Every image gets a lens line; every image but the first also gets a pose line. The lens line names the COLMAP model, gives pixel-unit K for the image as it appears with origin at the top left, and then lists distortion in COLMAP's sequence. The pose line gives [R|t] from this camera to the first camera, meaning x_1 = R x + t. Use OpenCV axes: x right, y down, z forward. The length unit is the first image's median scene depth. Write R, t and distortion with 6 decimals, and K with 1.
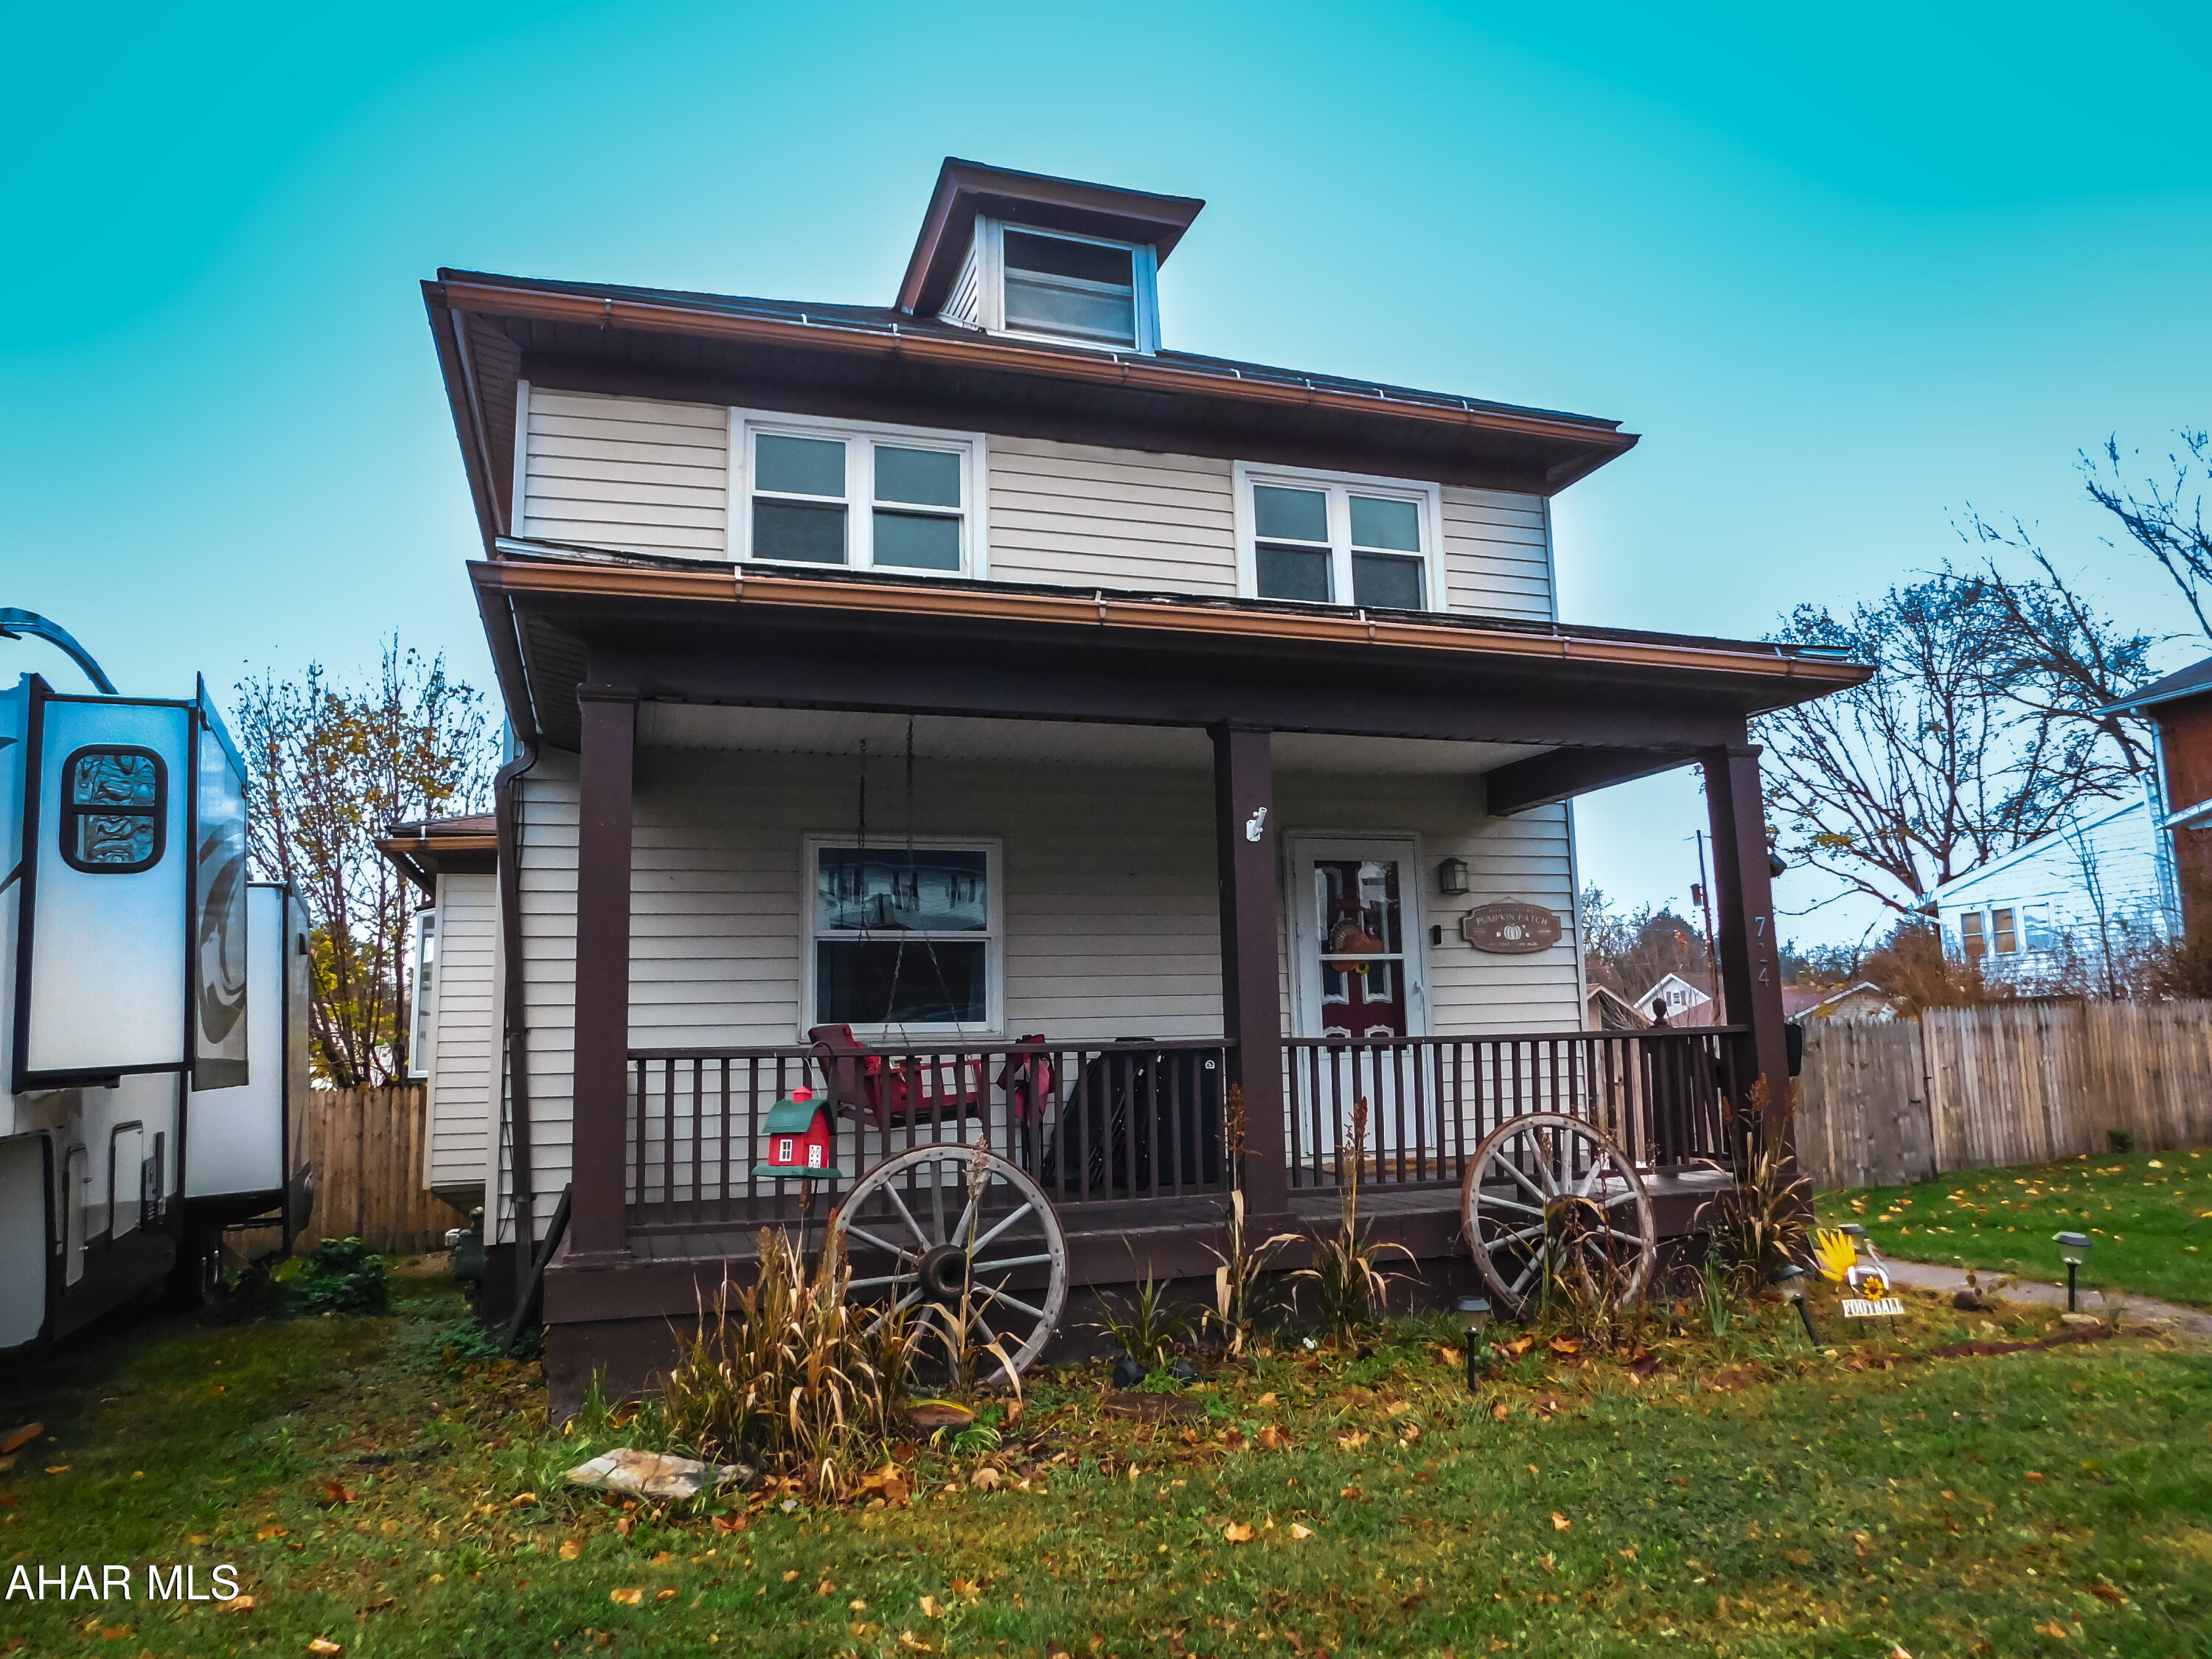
lens RADIAL K [[1446.7, 0, 1108.3], [0, 1446.7, 833.2], [0, 0, 1]] dist [-0.038531, 0.009245]
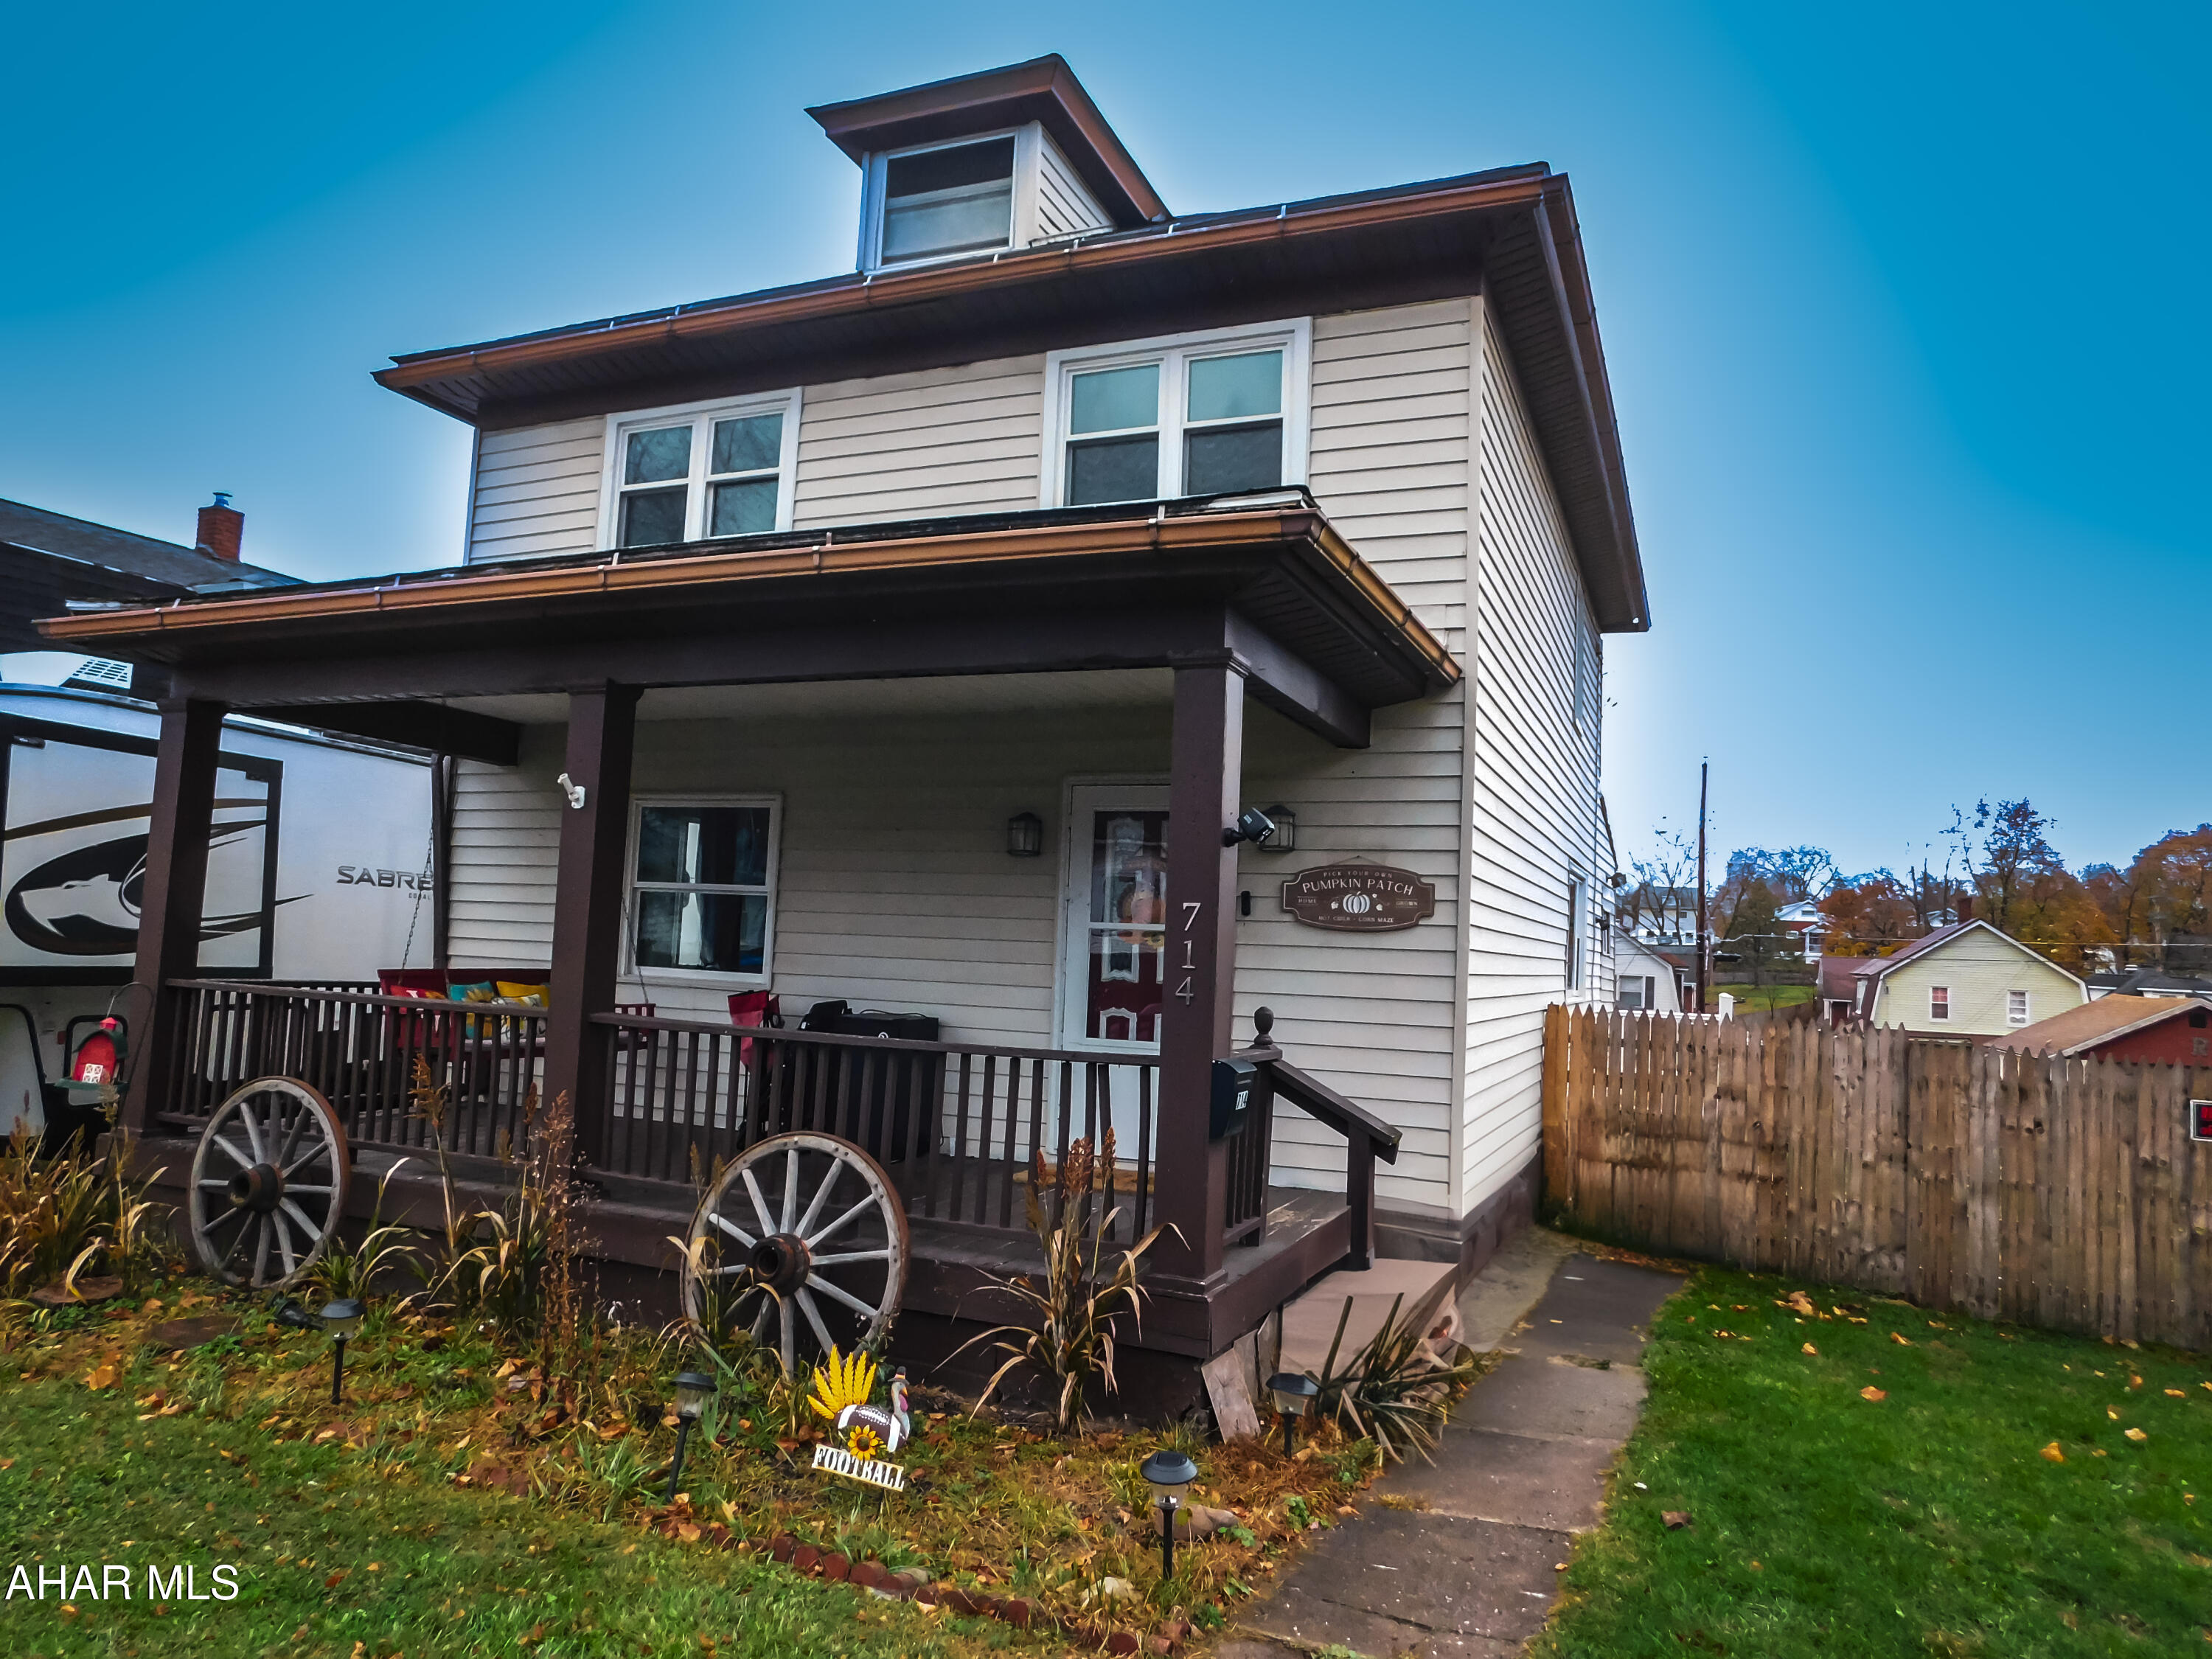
lens RADIAL K [[1446.7, 0, 1108.0], [0, 1446.7, 827.9], [0, 0, 1]] dist [-0.038531, 0.009245]
pose [[0.746590, 0.004706, -0.665267, 0.699060], [0.032870, 0.998493, 0.043951, -0.008157], [0.664472, -0.054680, 0.745310, 0.360166]]
